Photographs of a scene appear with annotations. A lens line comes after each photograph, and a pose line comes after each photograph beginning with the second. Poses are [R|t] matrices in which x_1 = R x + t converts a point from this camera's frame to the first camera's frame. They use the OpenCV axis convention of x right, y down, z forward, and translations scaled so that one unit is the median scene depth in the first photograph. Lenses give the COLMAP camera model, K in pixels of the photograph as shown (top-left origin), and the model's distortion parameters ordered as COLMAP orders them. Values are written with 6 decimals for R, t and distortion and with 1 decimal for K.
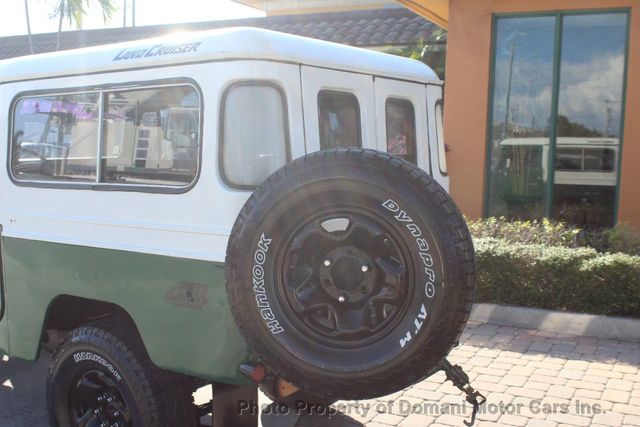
lens RADIAL K [[737.4, 0, 319.4], [0, 737.4, 192.9], [0, 0, 1]] dist [-0.082558, 0.047968]
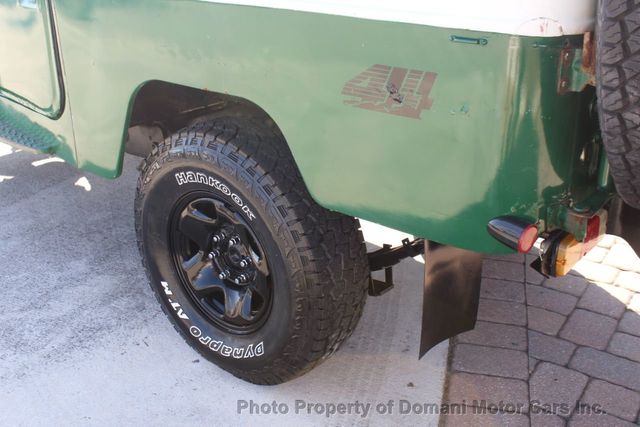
lens RADIAL K [[731.9, 0, 306.0], [0, 731.9, 201.3], [0, 0, 1]] dist [-0.092264, 0.090963]
pose [[0.995501, 0.034039, -0.088422, -0.167054], [-0.003991, 0.947474, 0.319807, 0.039060], [0.094664, -0.318016, 0.943348, 0.401531]]
